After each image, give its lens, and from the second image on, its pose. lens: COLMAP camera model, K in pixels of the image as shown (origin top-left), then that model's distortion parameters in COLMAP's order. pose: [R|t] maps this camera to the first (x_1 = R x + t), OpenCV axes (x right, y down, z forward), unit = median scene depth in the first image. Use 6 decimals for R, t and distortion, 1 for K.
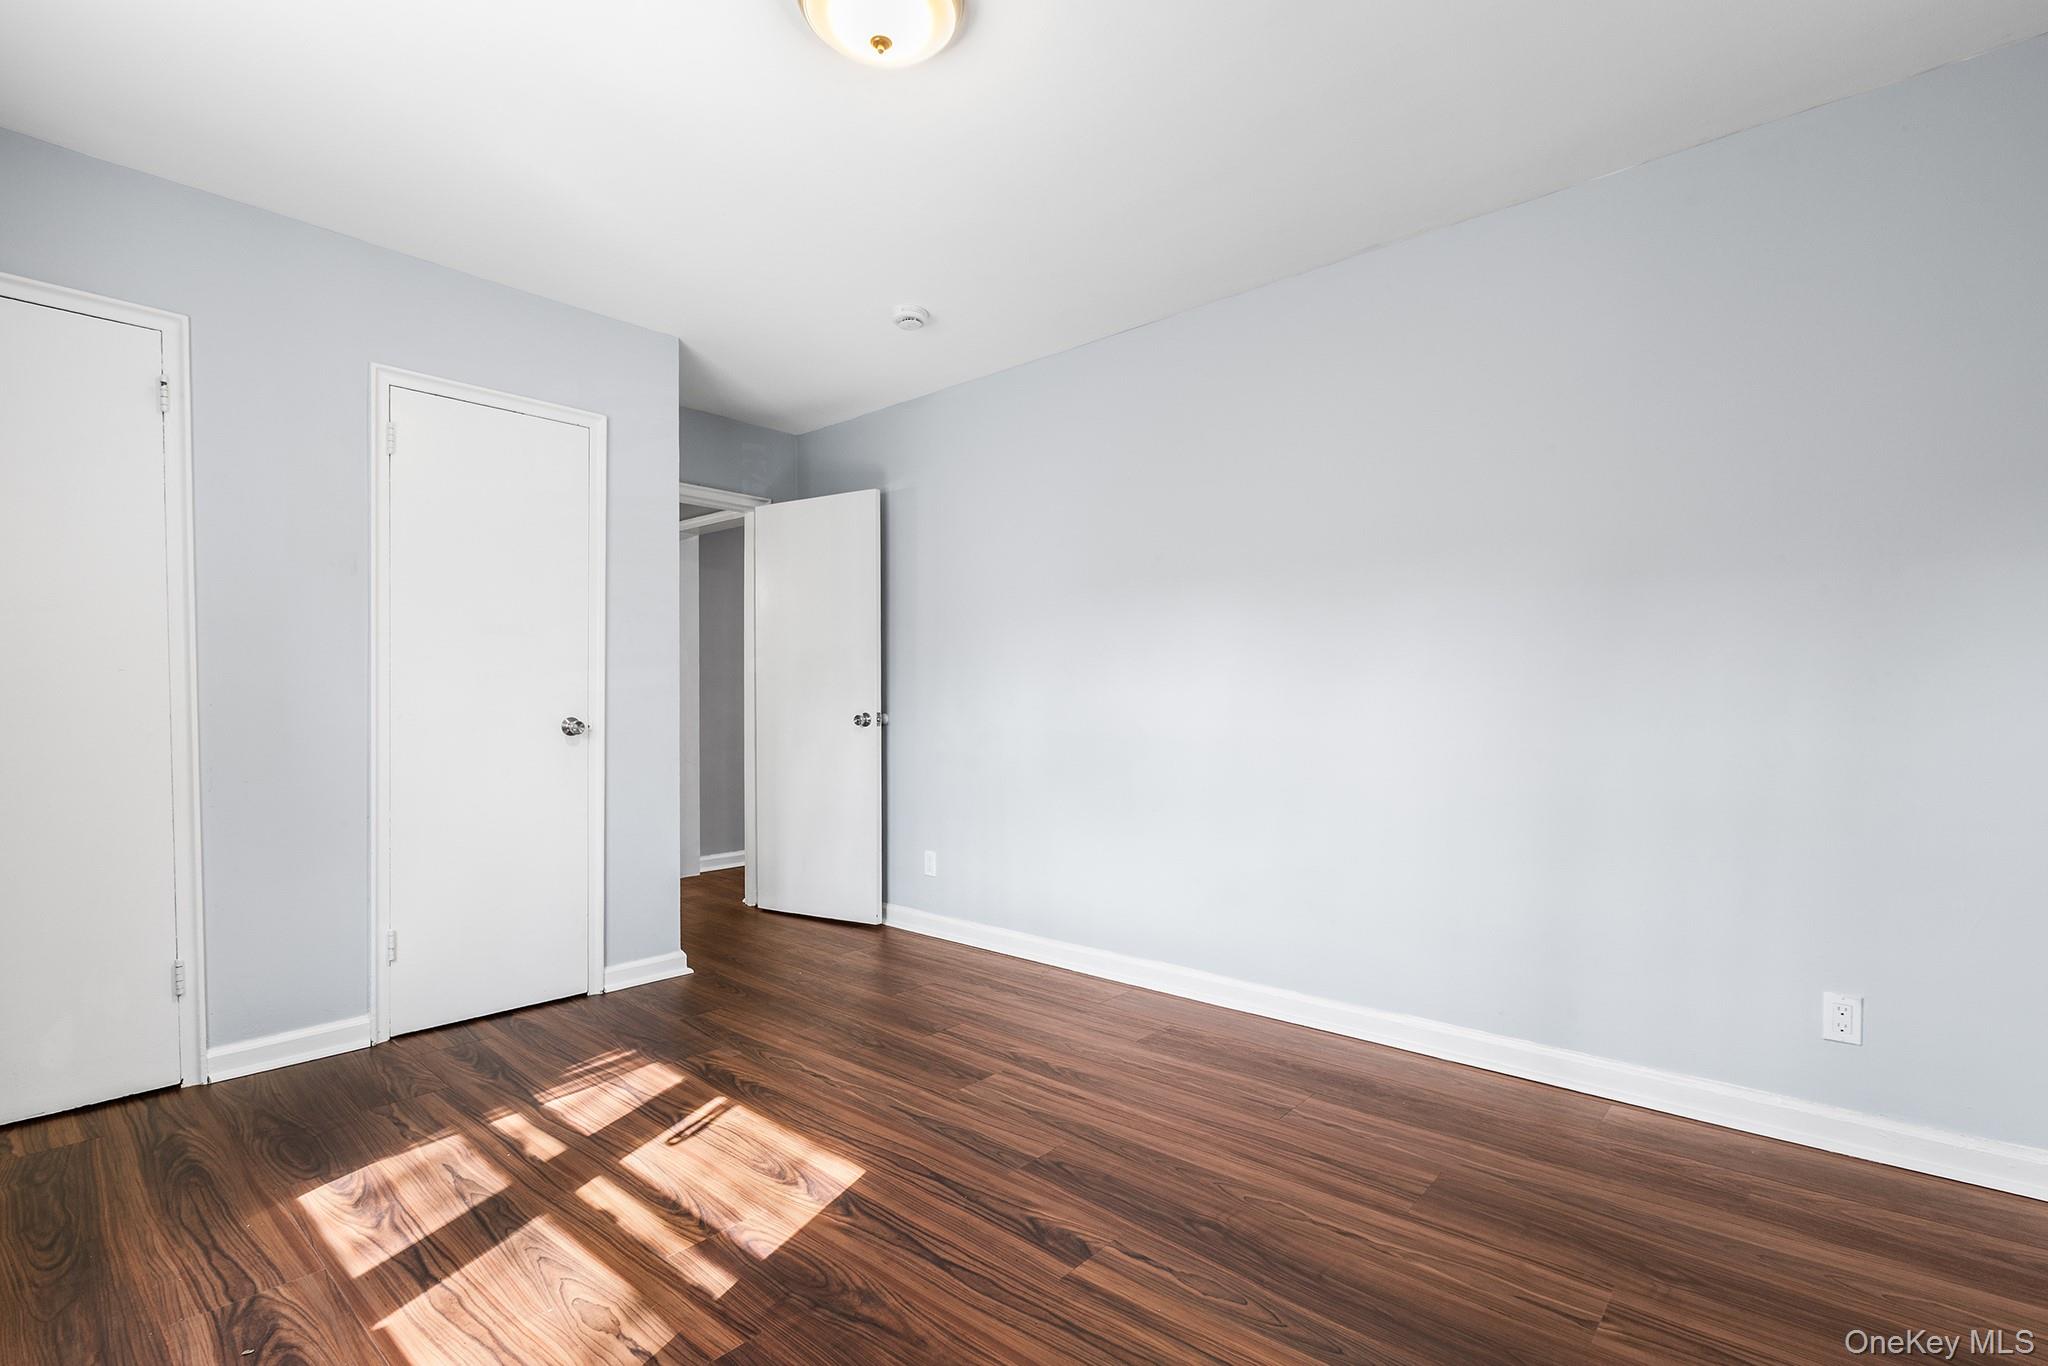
lens RADIAL K [[939.7, 0, 1022.8], [0, 939.7, 734.3], [0, 0, 1]] dist [0.000425, 0.000295]
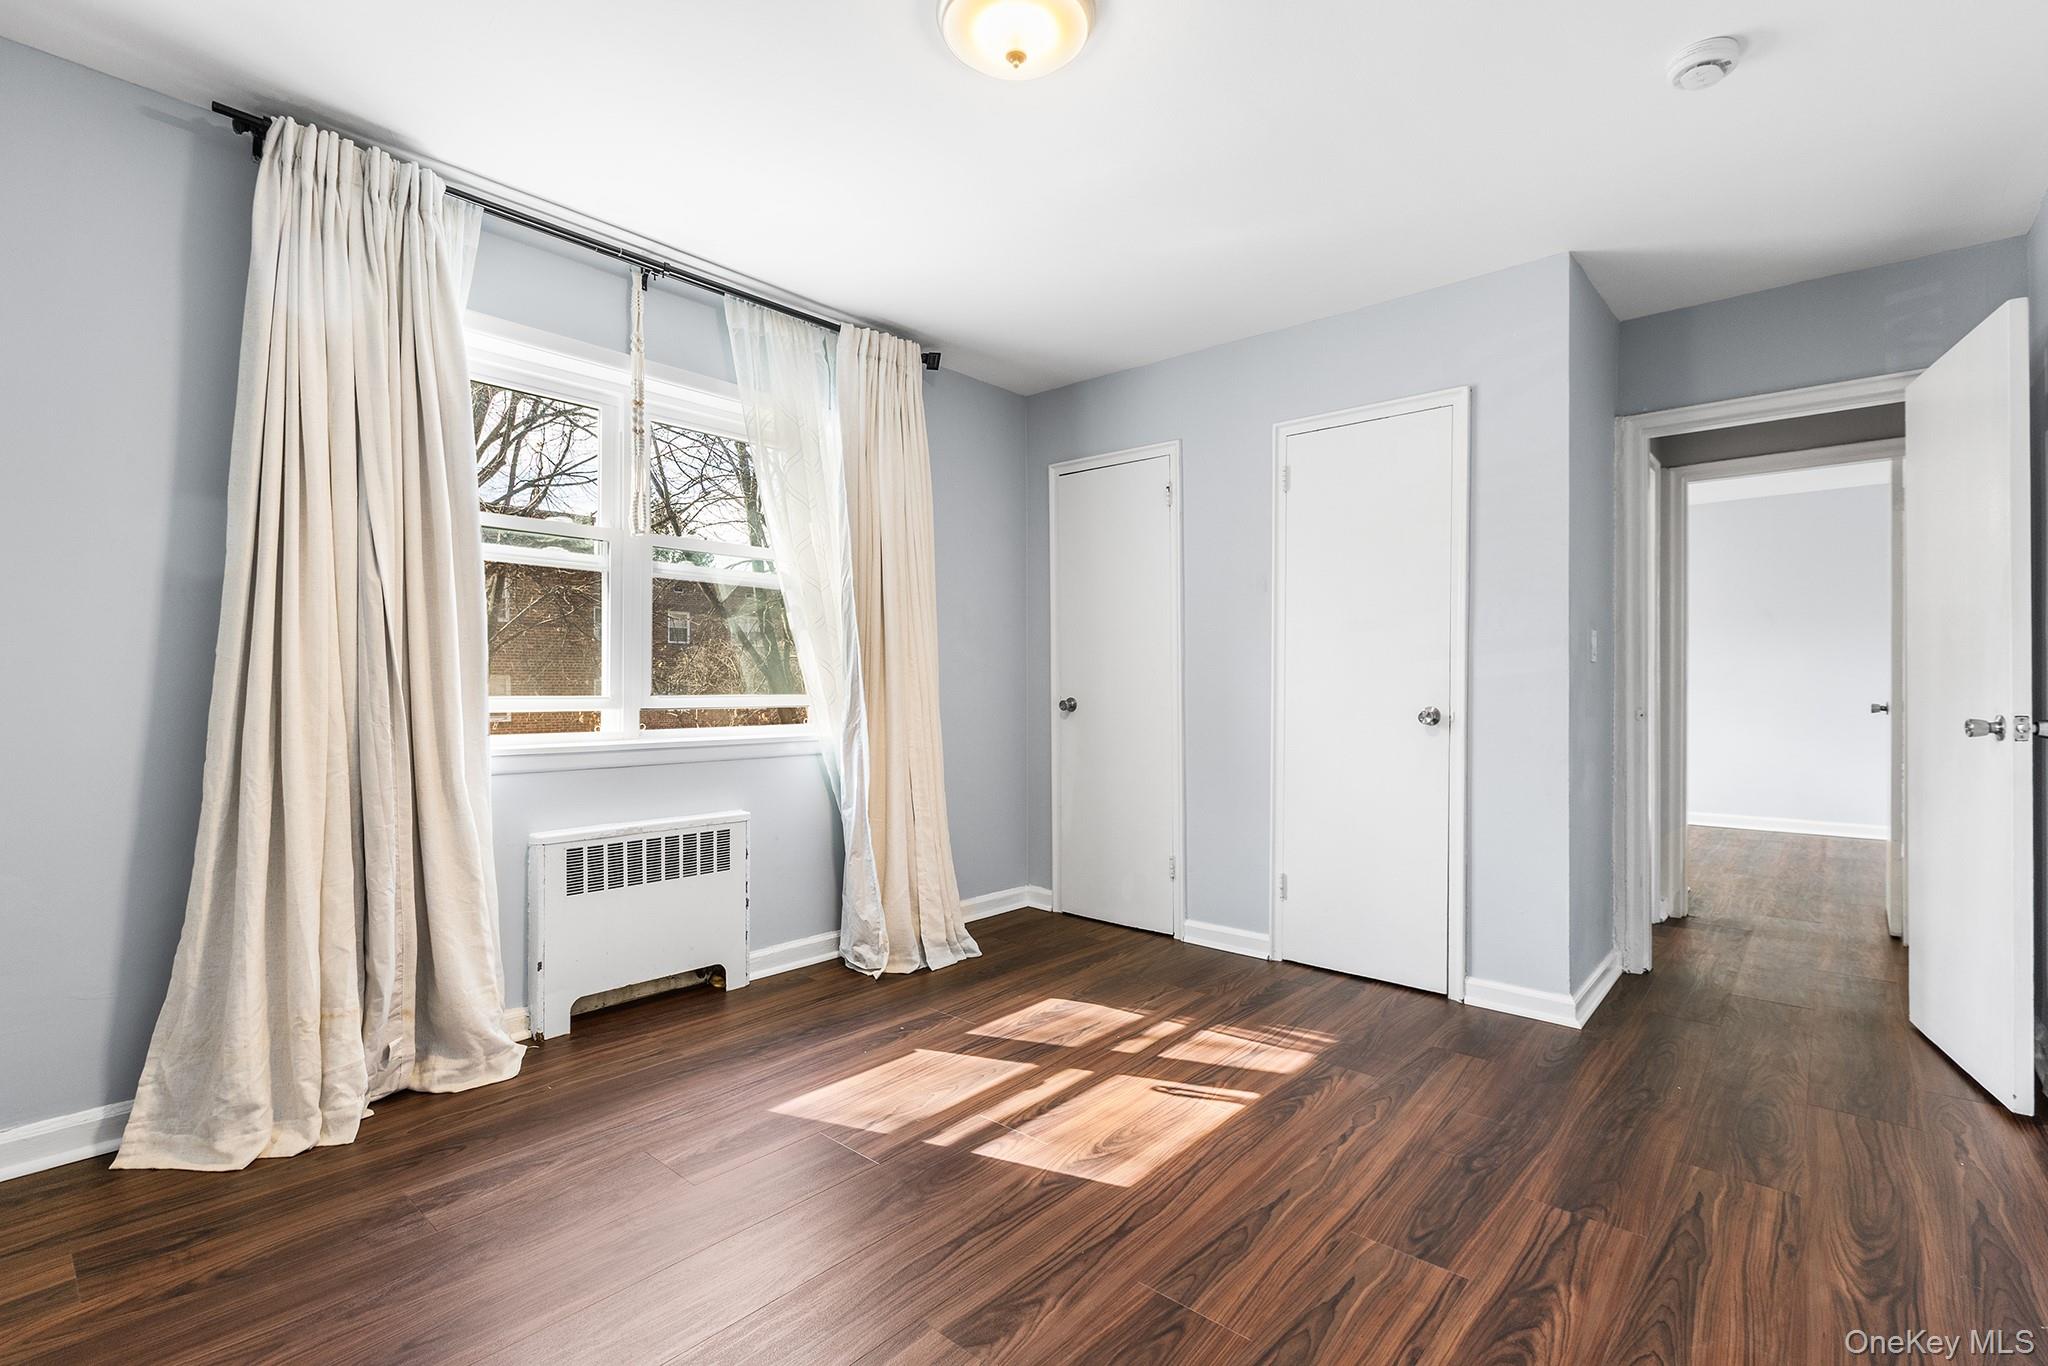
lens RADIAL K [[928.3, 0, 1006.7], [0, 928.3, 710.0], [0, 0, 1]] dist [-0.000439, -0.000417]
pose [[-0.007393, 0.024796, -0.999665, 0.713232], [-0.040513, 0.998864, 0.025075, -0.030596], [0.999152, 0.040685, -0.006380, 0.817845]]
